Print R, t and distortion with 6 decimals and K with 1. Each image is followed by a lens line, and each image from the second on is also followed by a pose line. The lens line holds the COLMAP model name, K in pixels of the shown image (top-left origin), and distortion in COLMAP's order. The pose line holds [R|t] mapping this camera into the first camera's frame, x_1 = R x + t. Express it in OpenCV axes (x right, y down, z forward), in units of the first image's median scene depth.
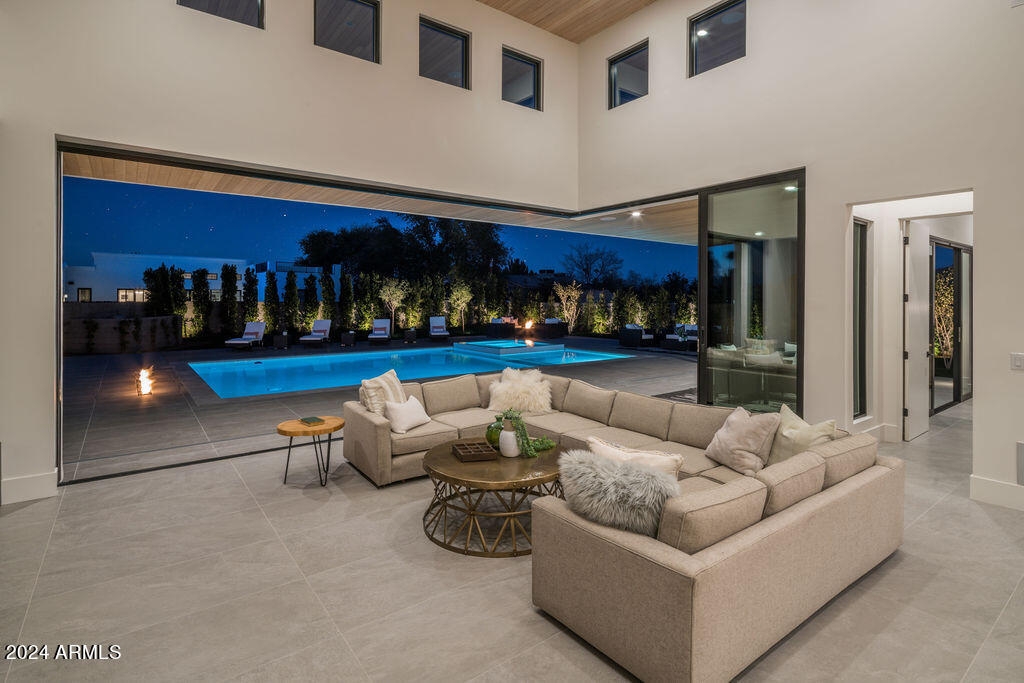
lens RADIAL K [[502.3, 0, 505.5], [0, 502.3, 302.5], [0, 0, 1]] dist [0.015989, -0.000130]
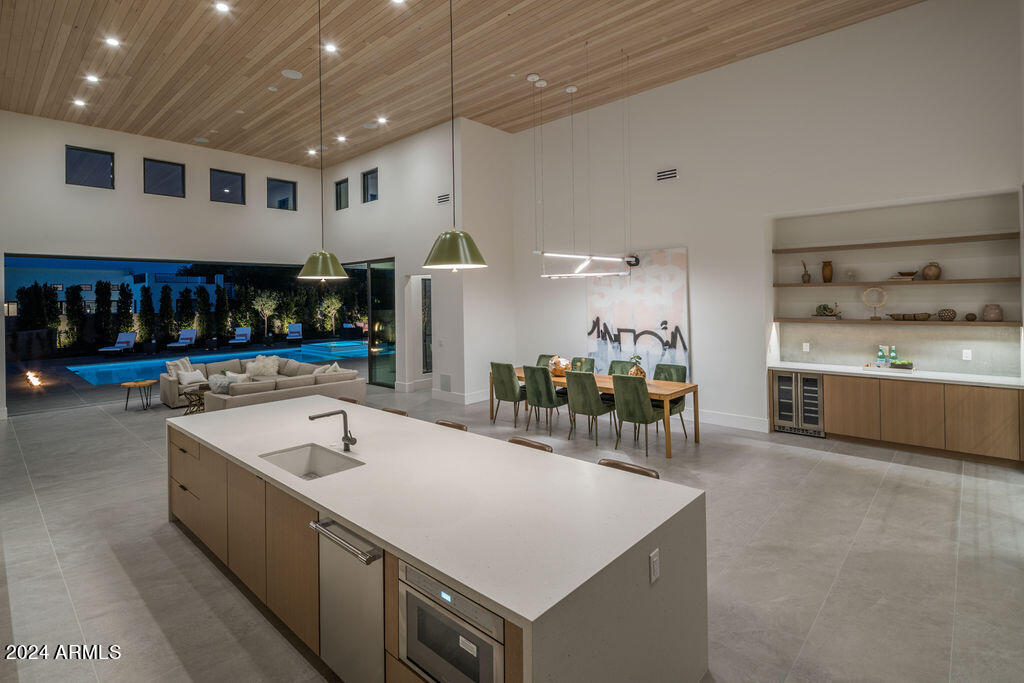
lens RADIAL K [[490.1, 0, 508.4], [0, 490.1, 301.7], [0, 0, 1]] dist [-0.000788, -0.000222]
pose [[0.982715, -0.018024, 0.184244, 0.138219], [0.018512, 0.999828, -0.000930, -0.013166], [-0.184195, 0.004324, 0.982880, -0.237950]]
